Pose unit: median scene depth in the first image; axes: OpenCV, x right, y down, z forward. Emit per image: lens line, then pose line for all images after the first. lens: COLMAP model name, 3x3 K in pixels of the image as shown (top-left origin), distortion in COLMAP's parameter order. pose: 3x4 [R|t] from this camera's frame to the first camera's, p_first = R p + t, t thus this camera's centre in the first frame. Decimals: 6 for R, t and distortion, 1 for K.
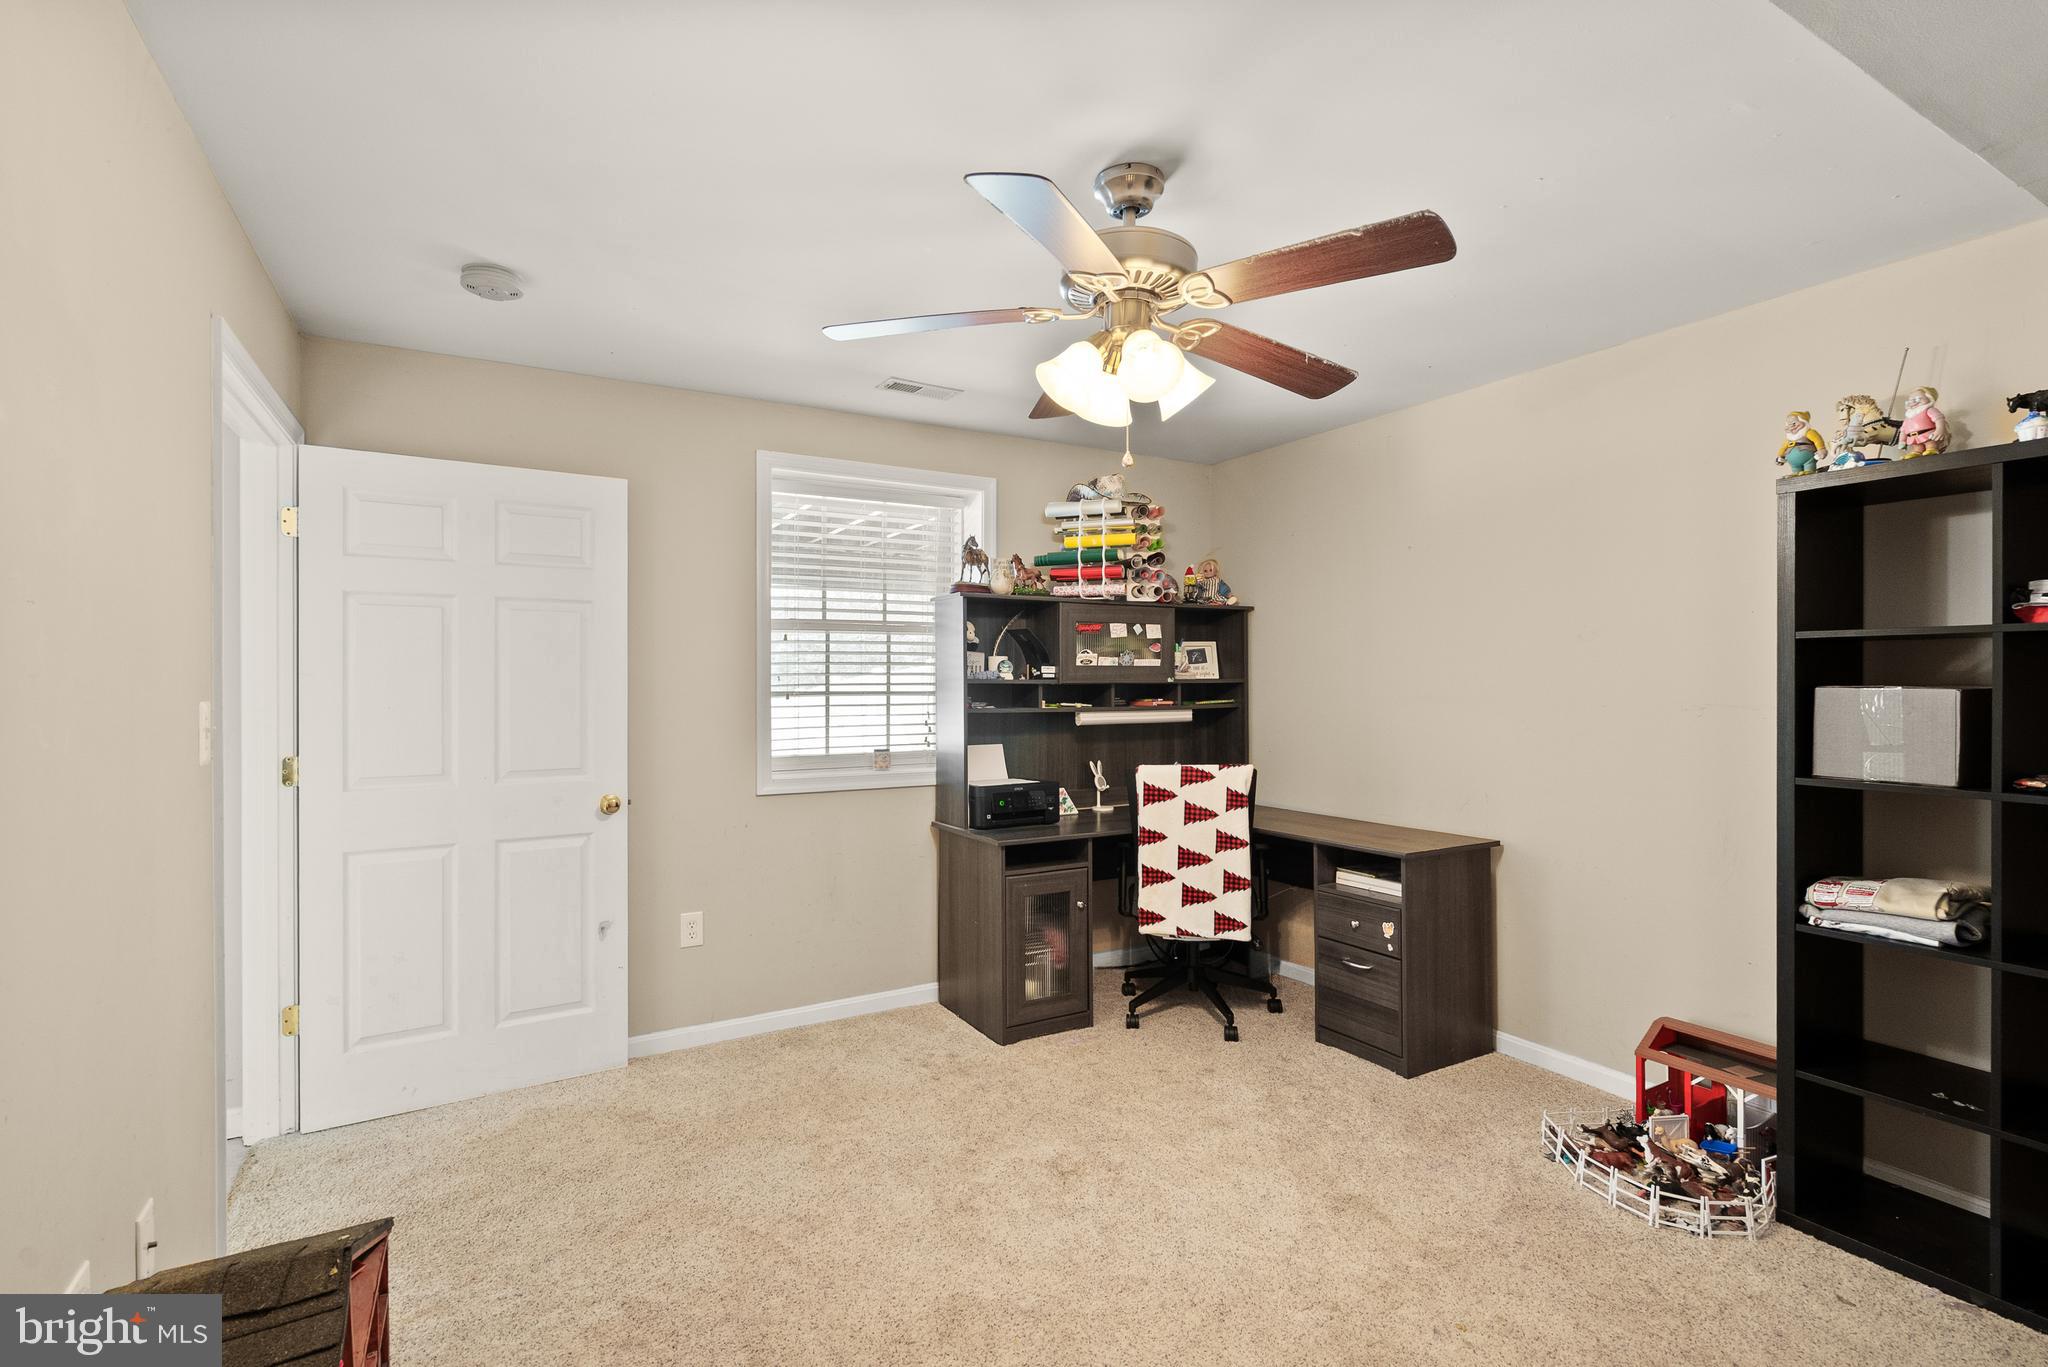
lens RADIAL K [[951.7, 0, 1010.7], [0, 951.7, 674.1], [0, 0, 1]] dist [0.001416, 0.004093]
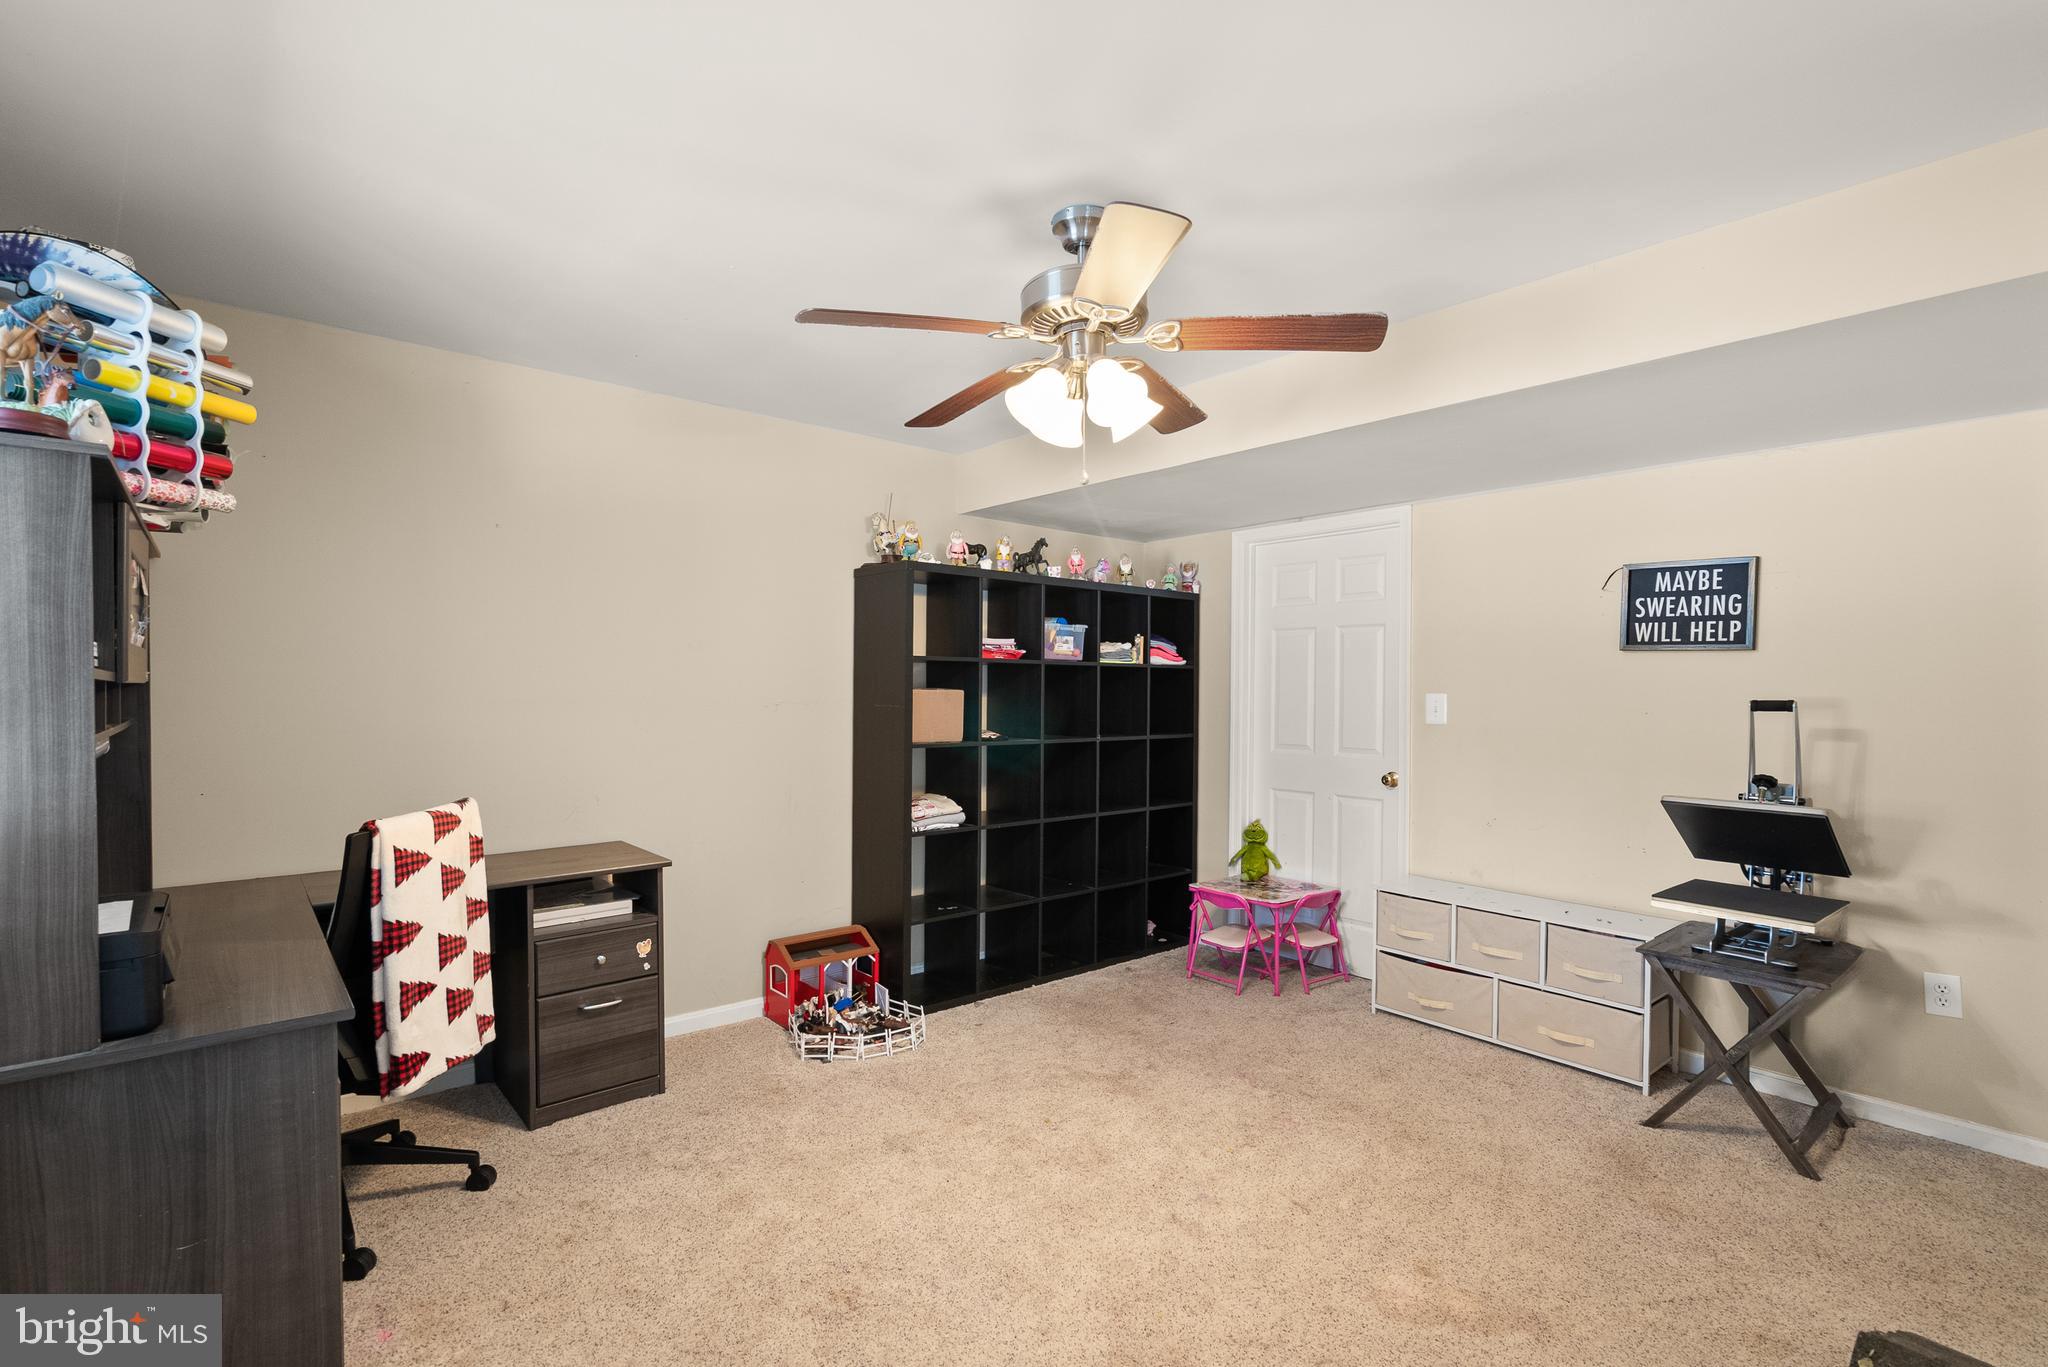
lens RADIAL K [[951.7, 0, 1006.6], [0, 951.7, 703.2], [0, 0, 1]] dist [0.001416, 0.004093]
pose [[-0.180834, -0.009549, 0.983467, -0.585027], [-0.002462, 0.999954, 0.009256, 0.018576], [-0.983511, -0.000748, -0.180849, 0.821349]]
